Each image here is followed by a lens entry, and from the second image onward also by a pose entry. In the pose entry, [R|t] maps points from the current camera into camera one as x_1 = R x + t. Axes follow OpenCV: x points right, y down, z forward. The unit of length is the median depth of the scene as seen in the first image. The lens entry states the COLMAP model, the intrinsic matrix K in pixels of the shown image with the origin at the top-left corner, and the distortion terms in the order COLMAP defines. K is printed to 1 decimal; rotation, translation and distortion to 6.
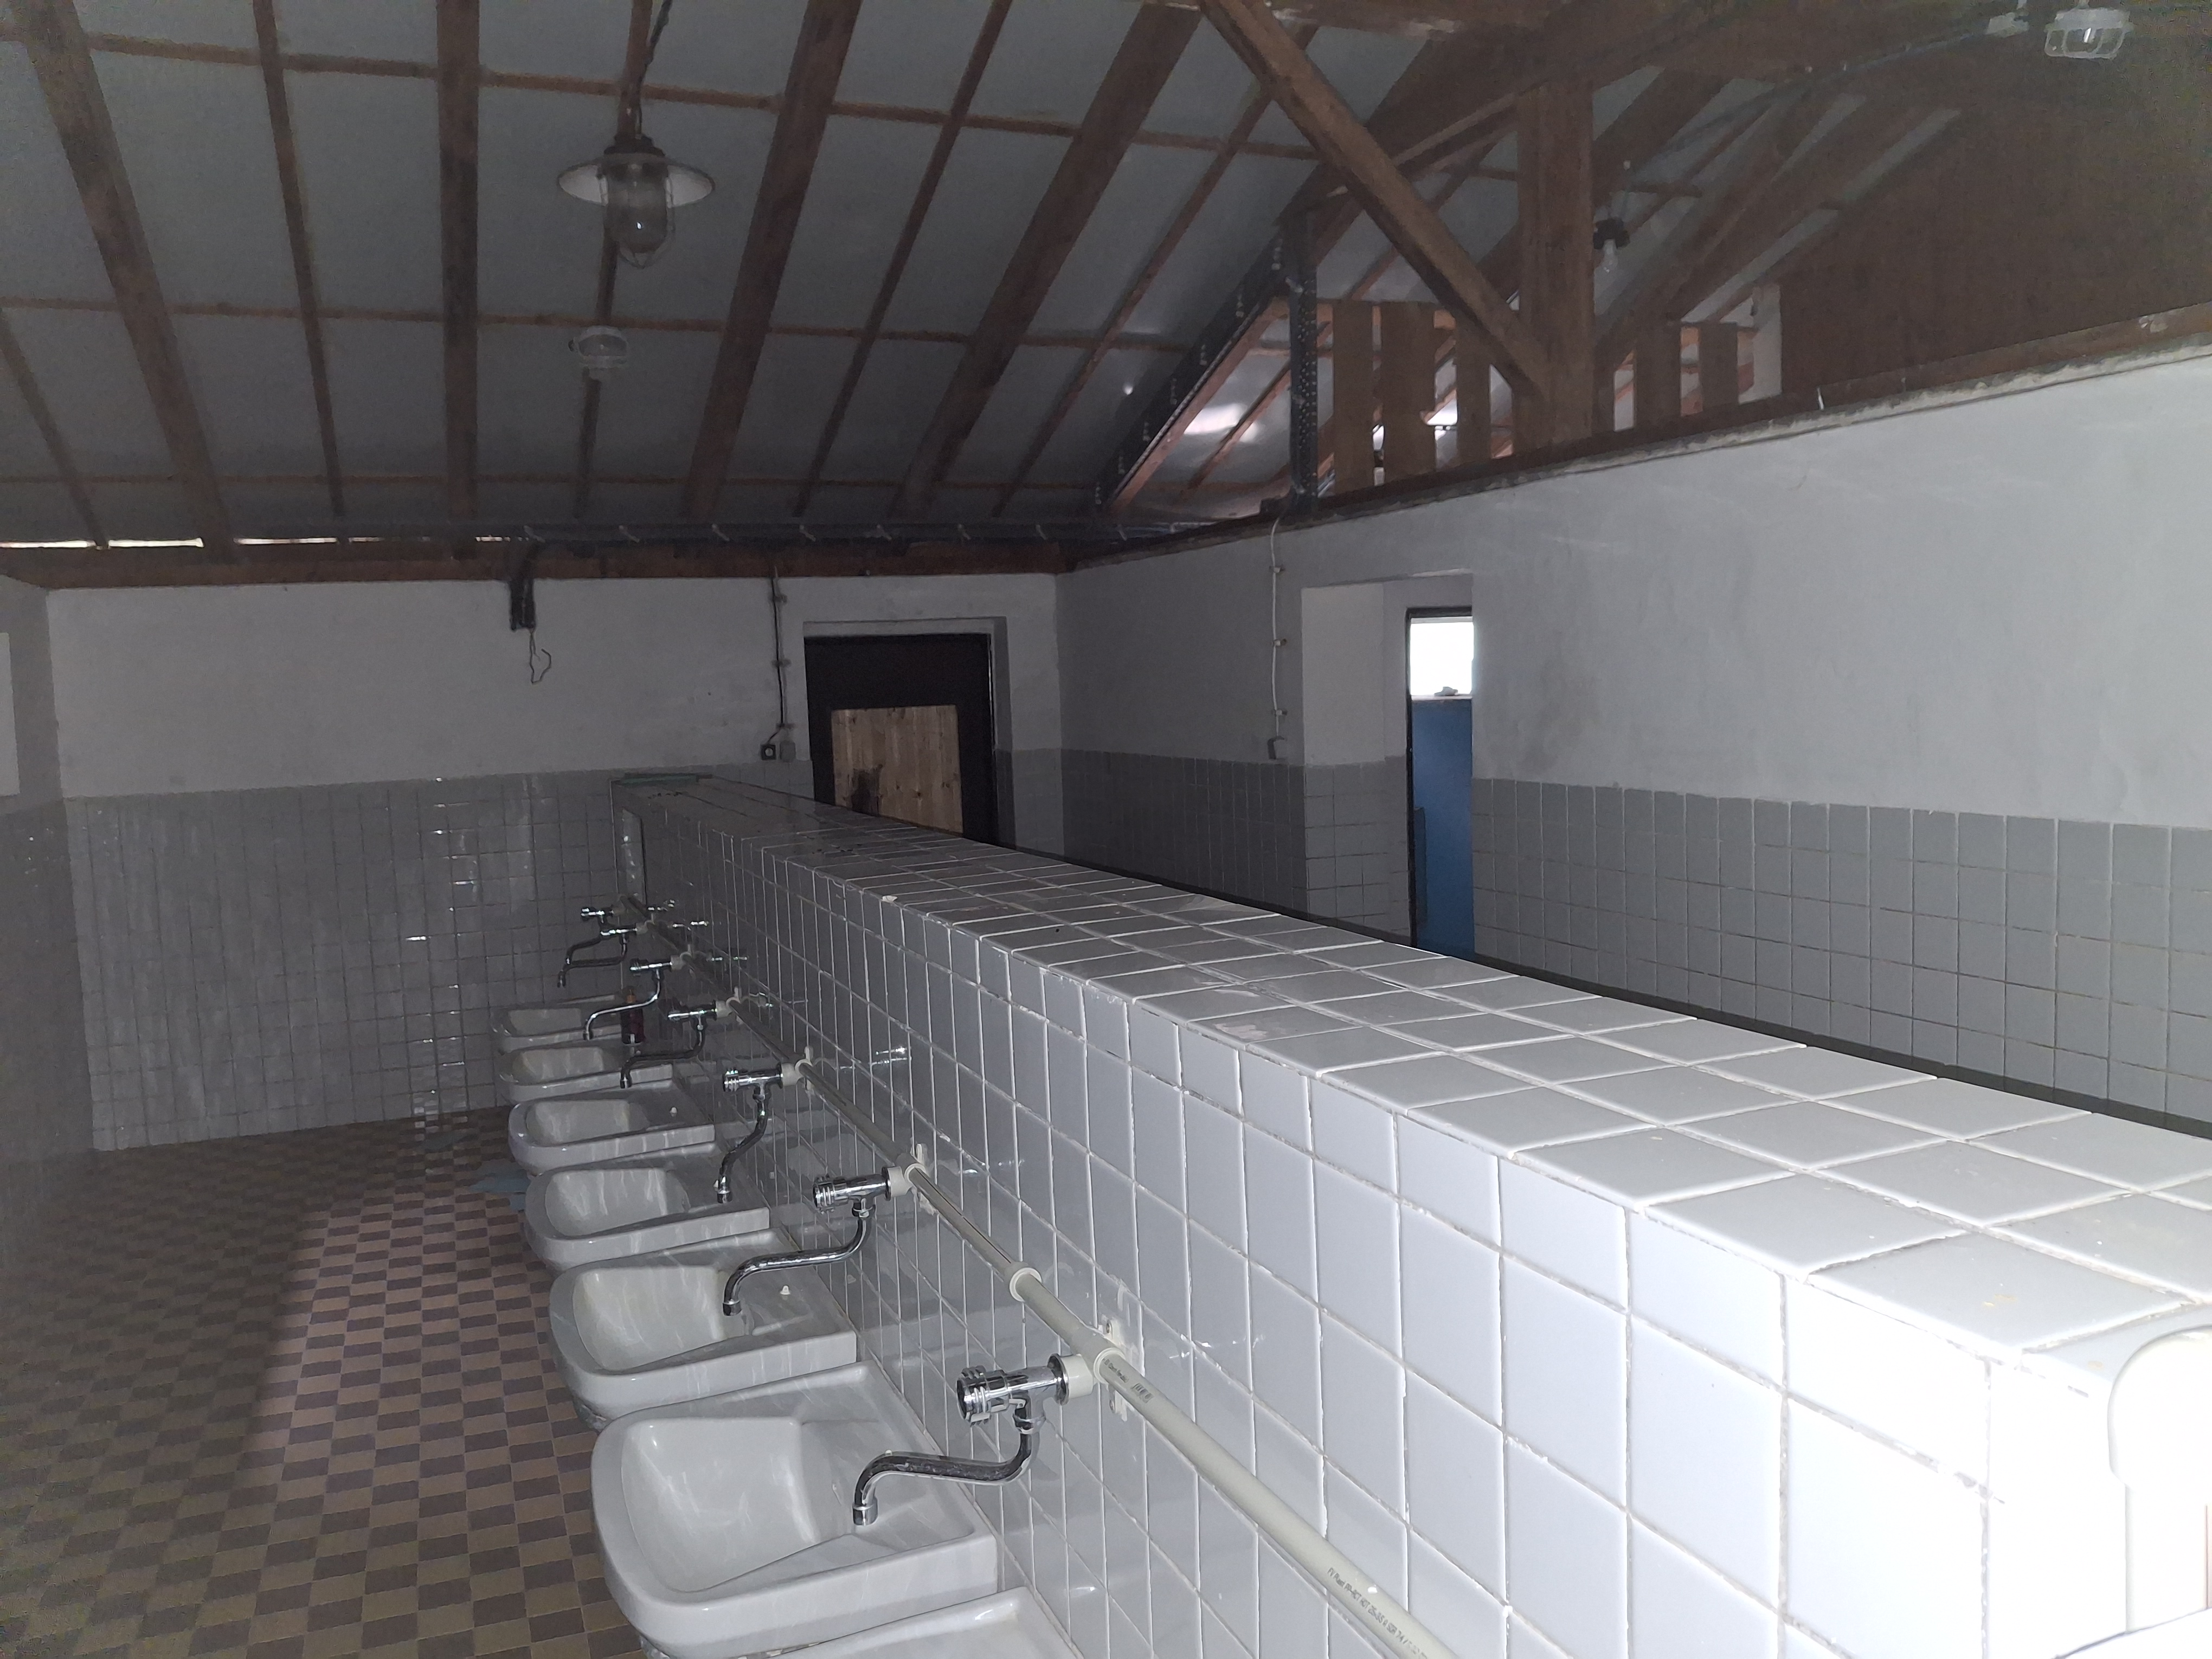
lens RADIAL K [[1727.0, 0, 1147.0], [0, 1727.0, 829.3], [0, 0, 1]] dist [0.099318, -0.245067]
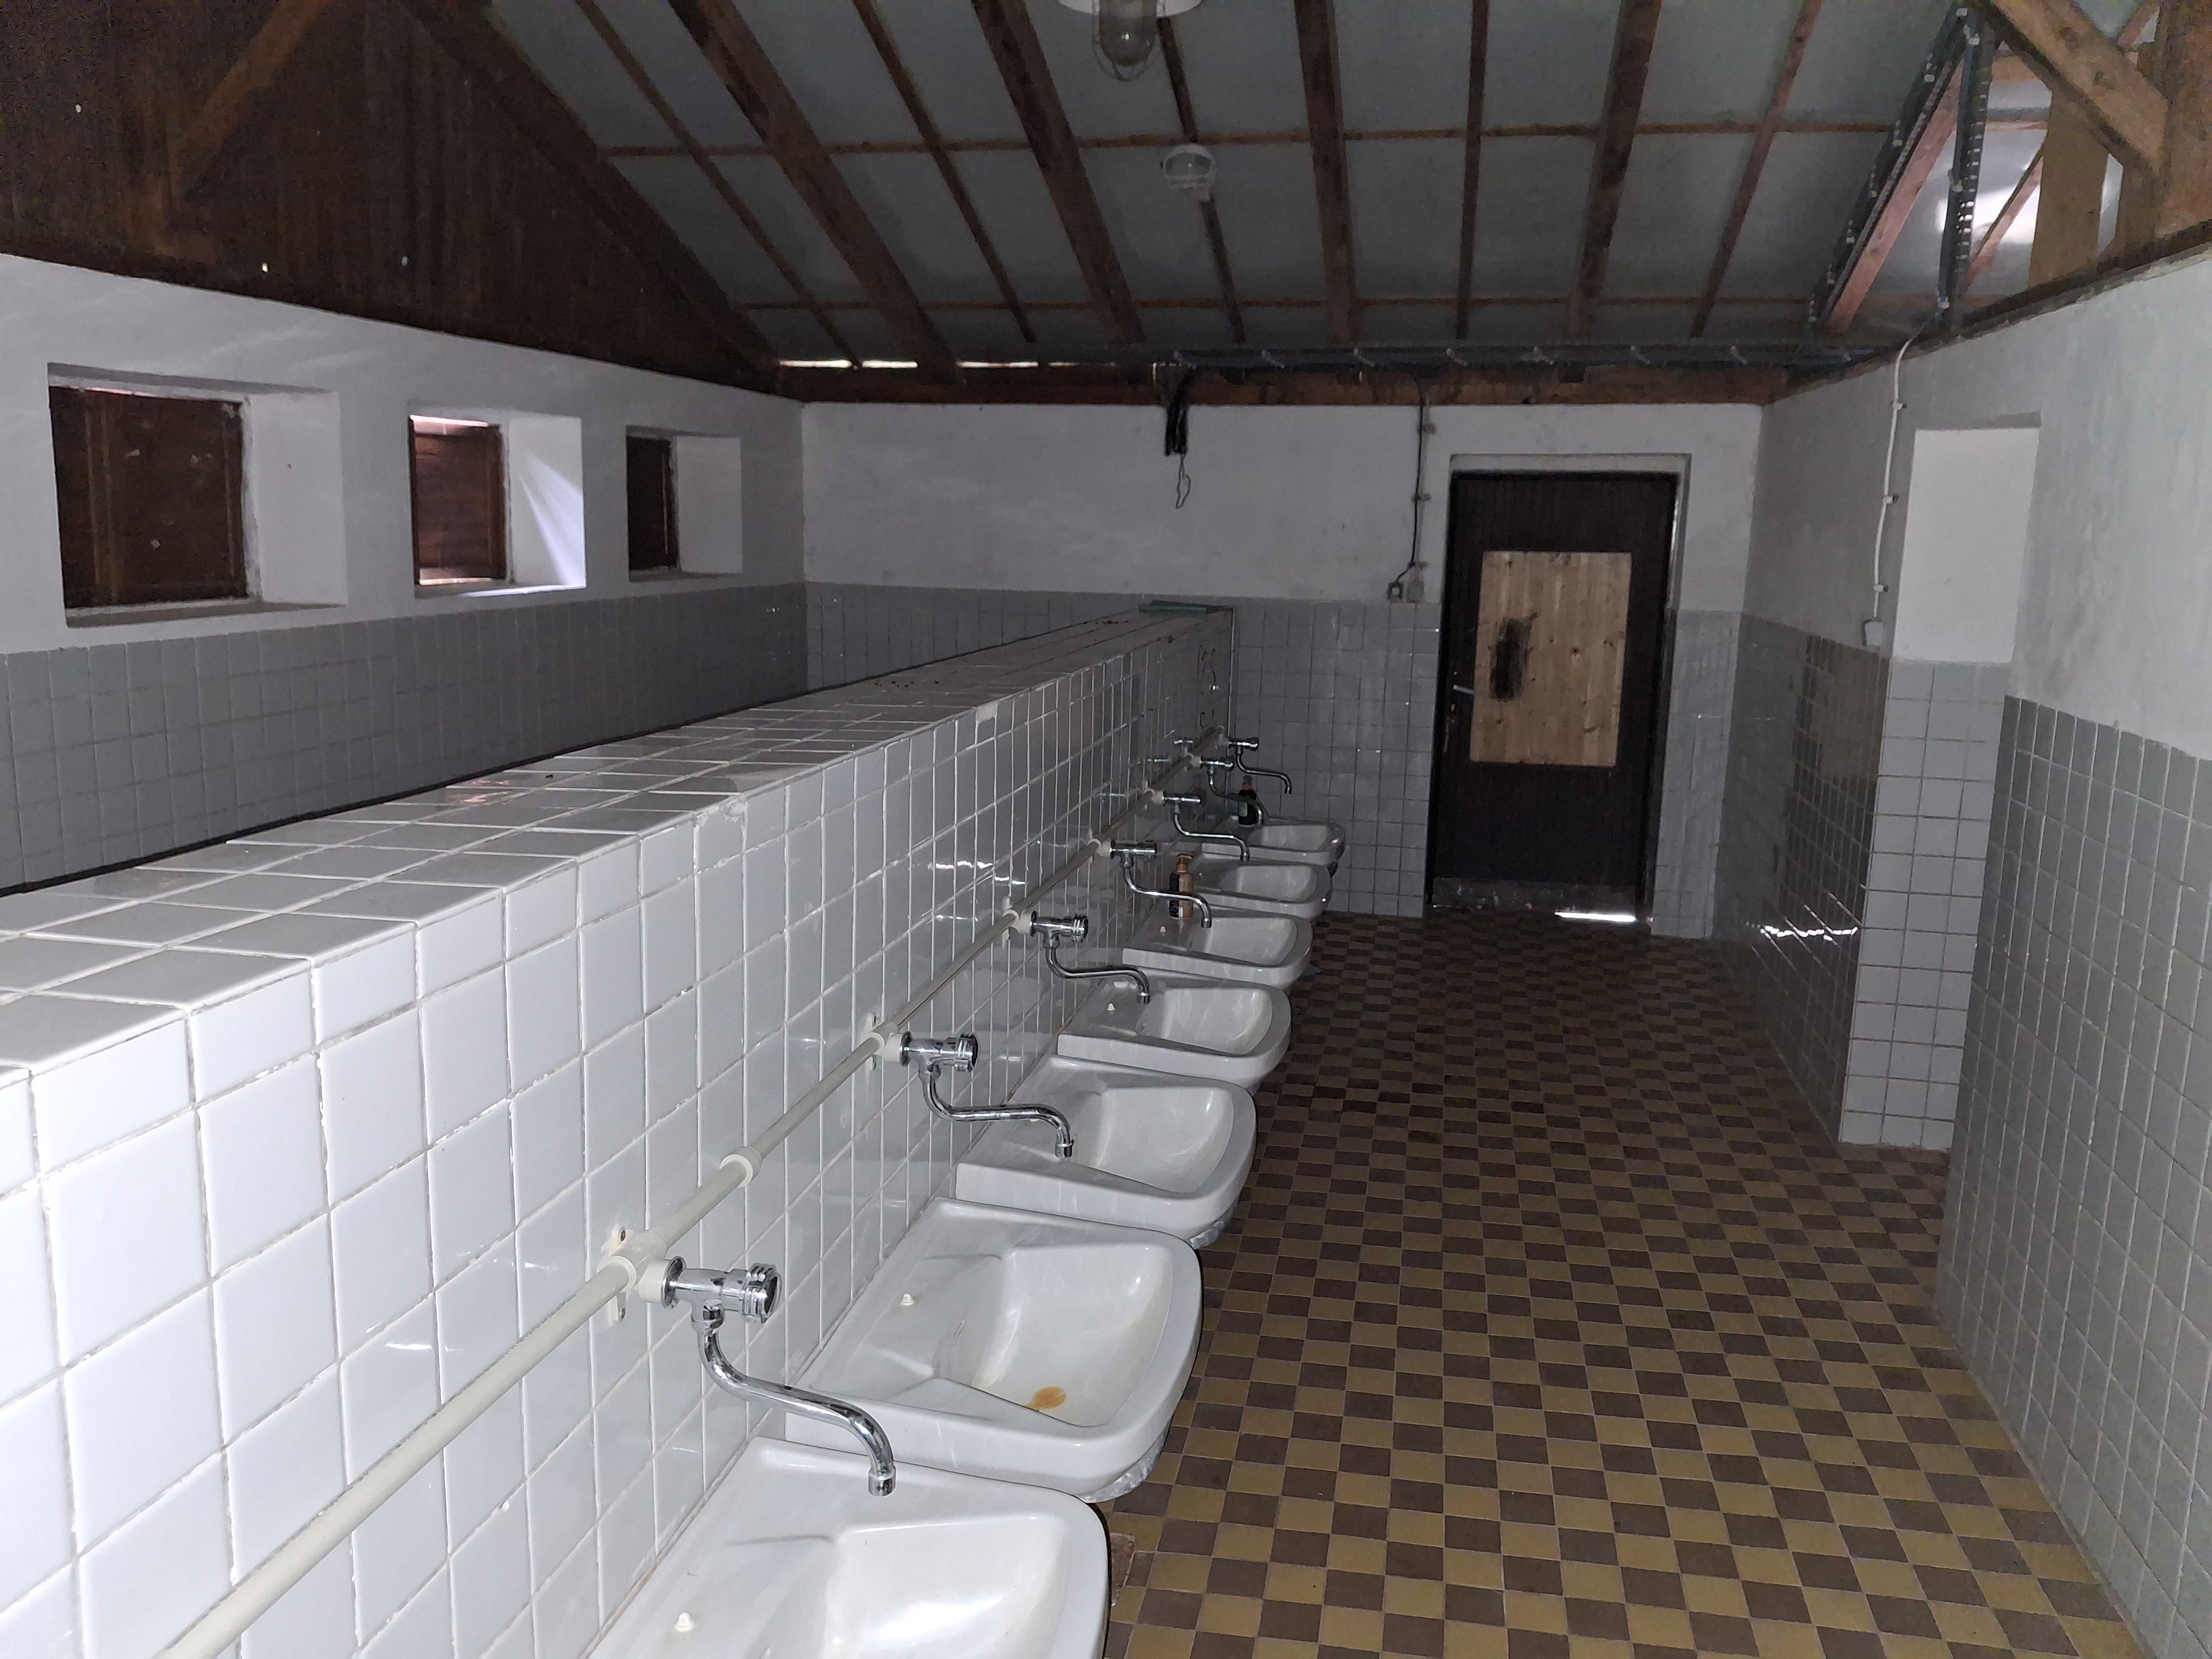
lens RADIAL K [[1727.0, 0, 1147.0], [0, 1727.0, 829.3], [0, 0, 1]] dist [0.099318, -0.245067]
pose [[0.816868, 0.153892, -0.555917, 0.224530], [-0.099809, 0.986927, 0.126546, -0.021821], [0.568124, -0.047885, 0.821549, 0.122880]]
